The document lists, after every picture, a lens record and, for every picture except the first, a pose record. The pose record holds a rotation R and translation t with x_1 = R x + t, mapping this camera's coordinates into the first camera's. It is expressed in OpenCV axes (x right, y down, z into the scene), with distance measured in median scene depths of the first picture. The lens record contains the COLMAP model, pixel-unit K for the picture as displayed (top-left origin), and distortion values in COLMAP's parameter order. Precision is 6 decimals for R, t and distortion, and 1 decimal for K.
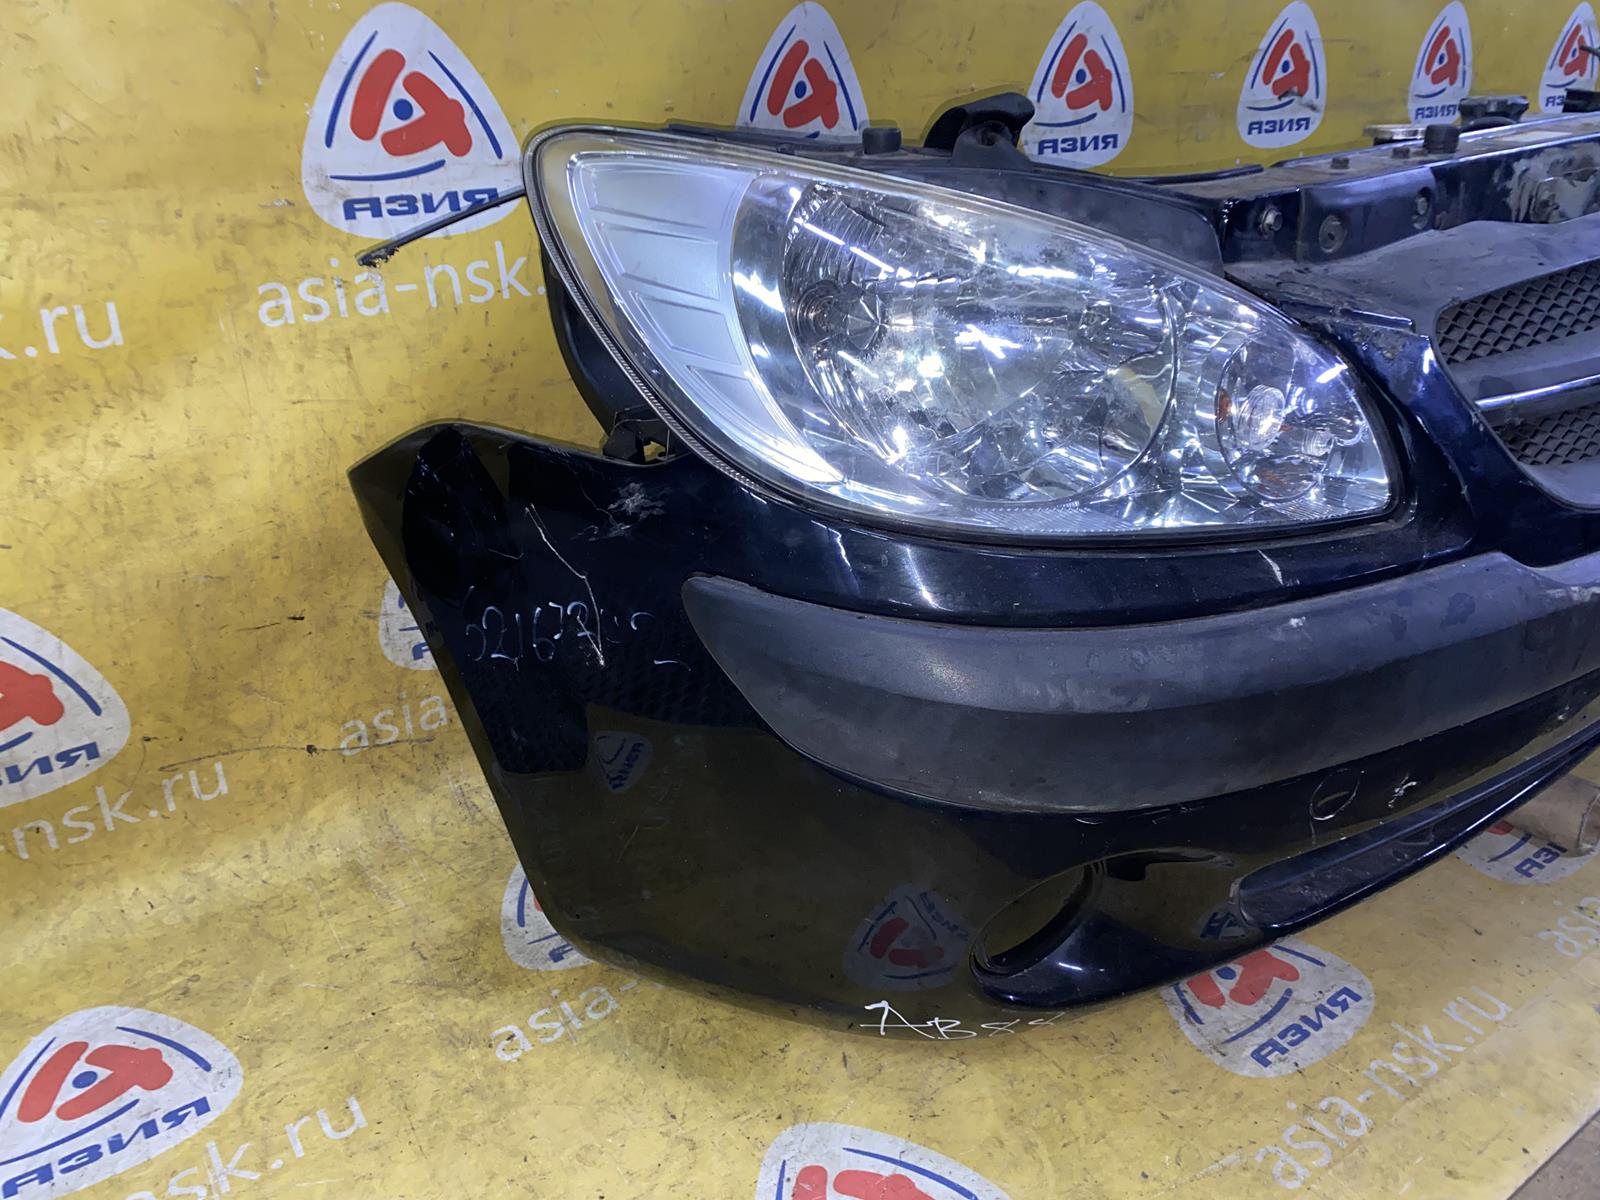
lens RADIAL K [[1182.6, 0, 780.0], [0, 1182.6, 594.0], [0, 0, 1]] dist [0.014999, -0.014129]
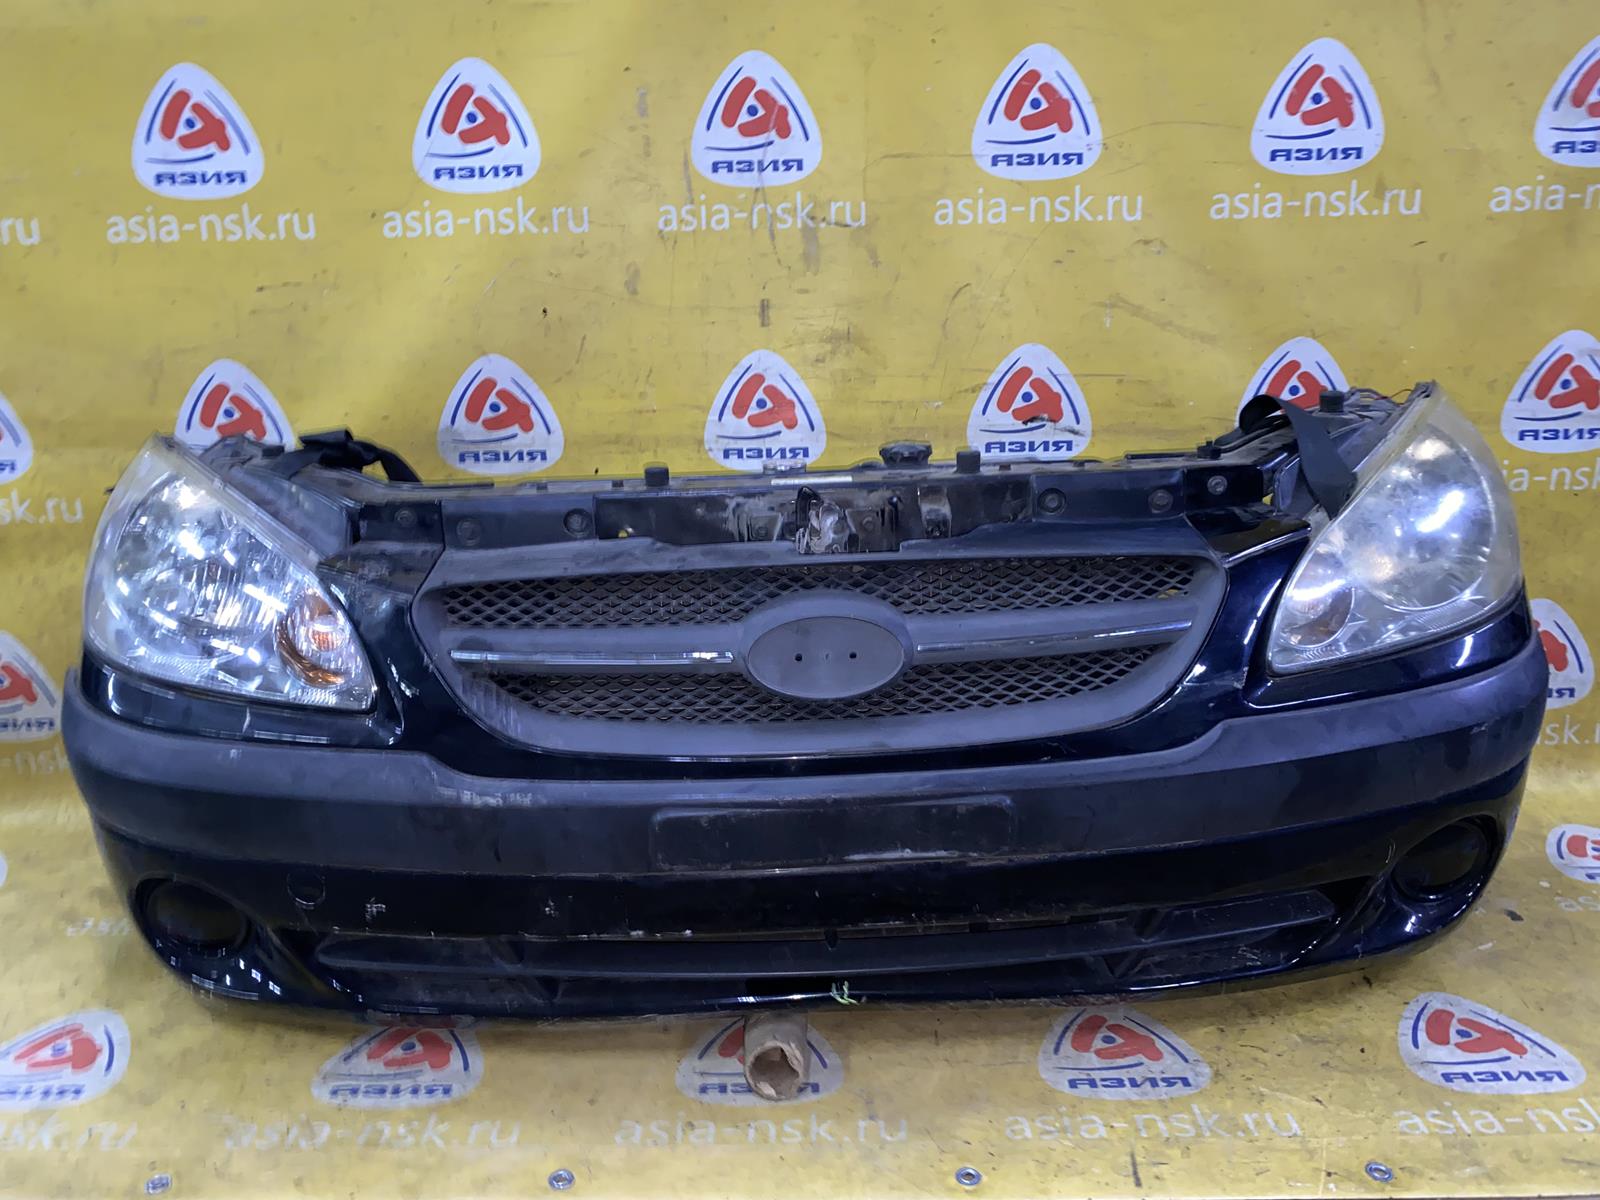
lens RADIAL K [[1182.6, 0, 807.7], [0, 1182.6, 623.9], [0, 0, 1]] dist [0.014999, -0.014129]
pose [[0.824130, 0.151767, -0.545689, 1.378891], [-0.235173, 0.968149, -0.085910, -0.139517], [0.515270, 0.199132, 0.833573, 0.002154]]
